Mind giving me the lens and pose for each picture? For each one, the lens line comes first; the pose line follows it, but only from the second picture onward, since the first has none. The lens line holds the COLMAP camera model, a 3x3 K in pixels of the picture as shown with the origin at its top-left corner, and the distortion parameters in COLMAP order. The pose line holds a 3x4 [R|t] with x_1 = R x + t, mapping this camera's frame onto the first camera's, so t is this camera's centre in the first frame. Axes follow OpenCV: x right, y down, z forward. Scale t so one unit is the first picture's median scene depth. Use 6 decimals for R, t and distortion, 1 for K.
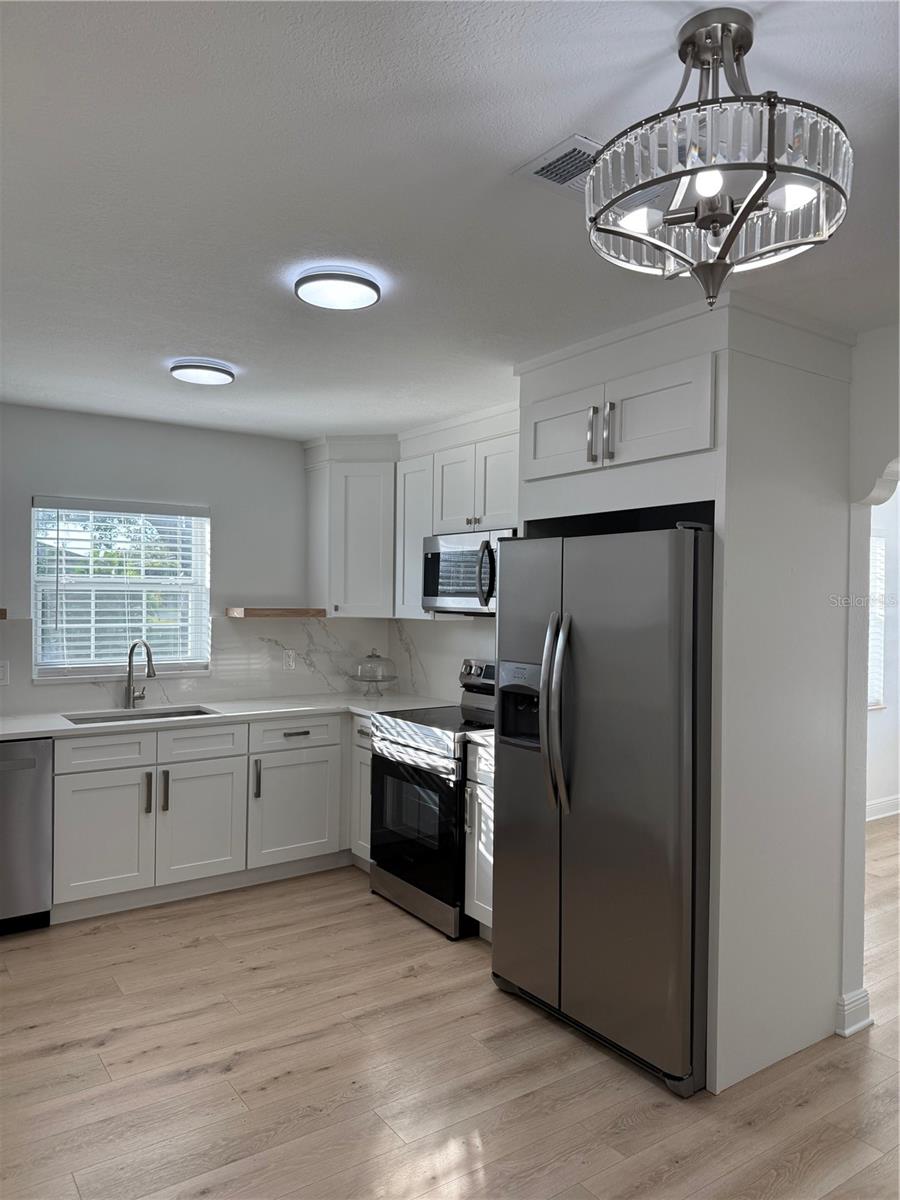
lens RADIAL K [[838.6, 0, 450.0], [0, 838.6, 600.0], [0, 0, 1]] dist [0.101406, -0.180095]
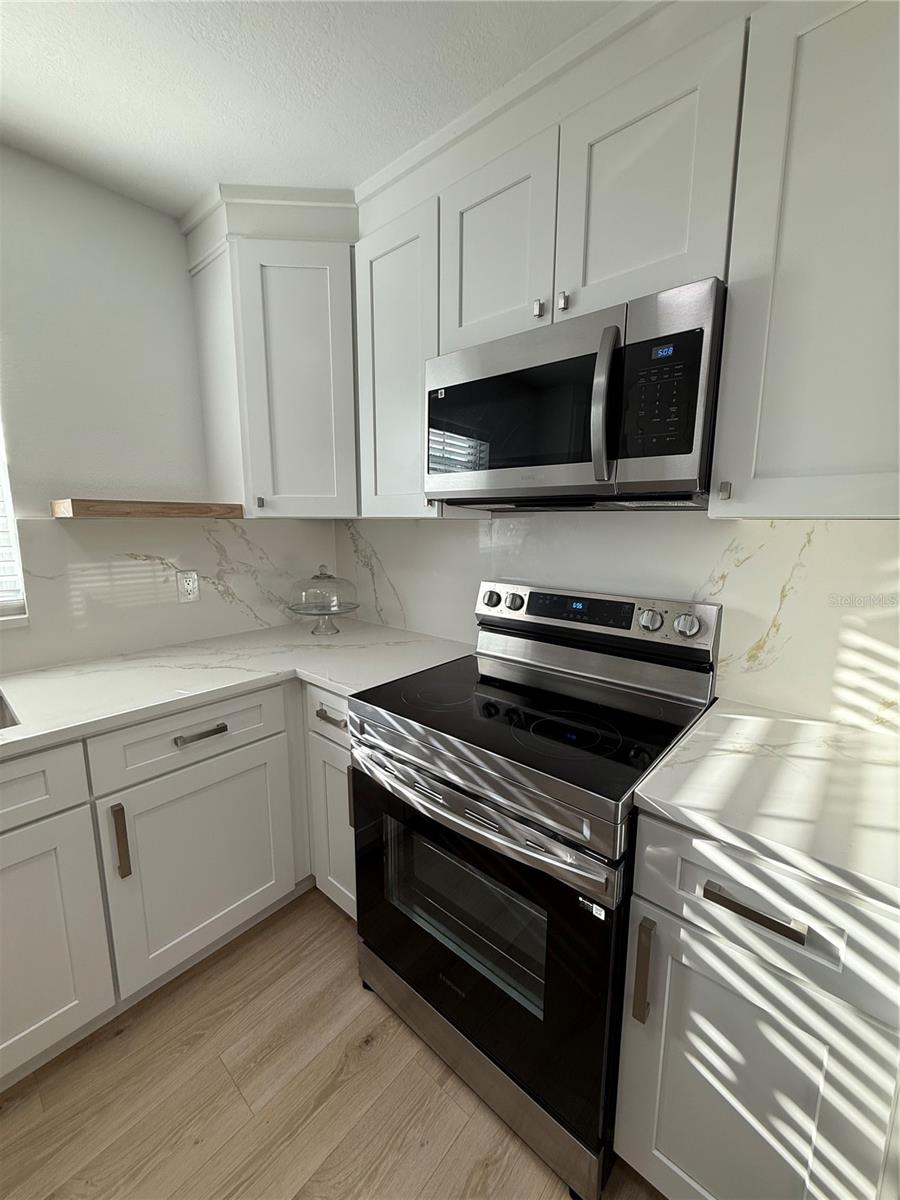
lens RADIAL K [[478.9, 0, 447.9], [0, 478.9, 598.5], [0, 0, 1]] dist [0.000723, -0.000238]
pose [[0.970830, -0.047349, 0.235046, -0.098757], [0.009401, 0.987070, 0.160011, 0.026690], [-0.239583, -0.153134, 0.958723, 0.696201]]
